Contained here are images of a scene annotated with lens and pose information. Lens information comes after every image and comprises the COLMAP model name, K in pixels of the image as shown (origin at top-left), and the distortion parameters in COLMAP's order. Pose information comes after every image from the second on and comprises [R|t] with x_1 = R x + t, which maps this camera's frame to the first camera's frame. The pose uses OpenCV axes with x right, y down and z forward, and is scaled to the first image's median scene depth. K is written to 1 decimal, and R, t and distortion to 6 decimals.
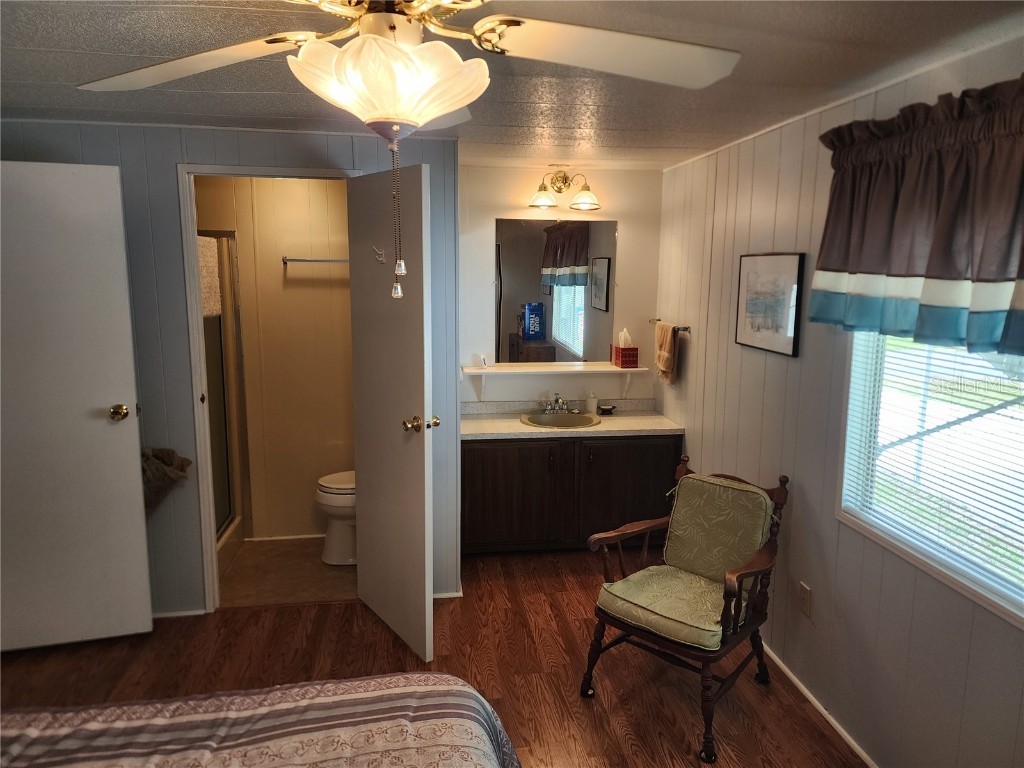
lens RADIAL K [[684.4, 0, 531.1], [0, 684.4, 369.5], [0, 0, 1]] dist [0.086817, -0.076967]
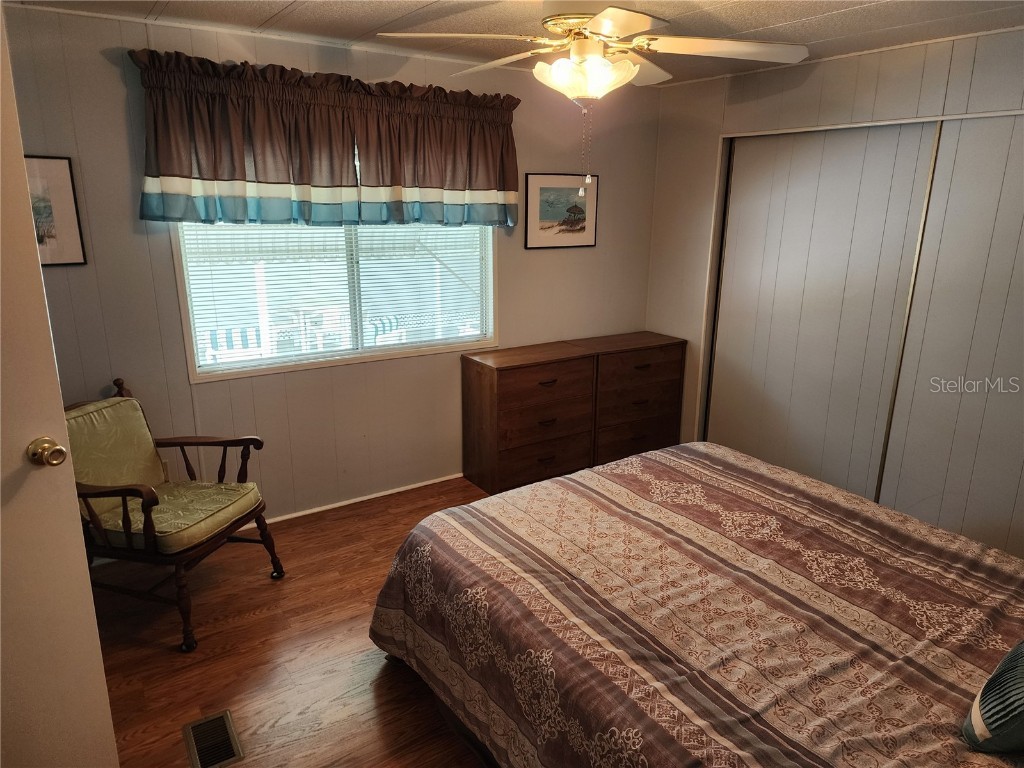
lens RADIAL K [[680.2, 0, 518.5], [0, 680.2, 379.0], [0, 0, 1]] dist [0.074812, -0.076301]
pose [[-0.415000, -0.250400, 0.874686, -0.791028], [0.120223, 0.937859, 0.325526, -0.111809], [-0.901843, 0.240251, -0.359107, 0.824692]]
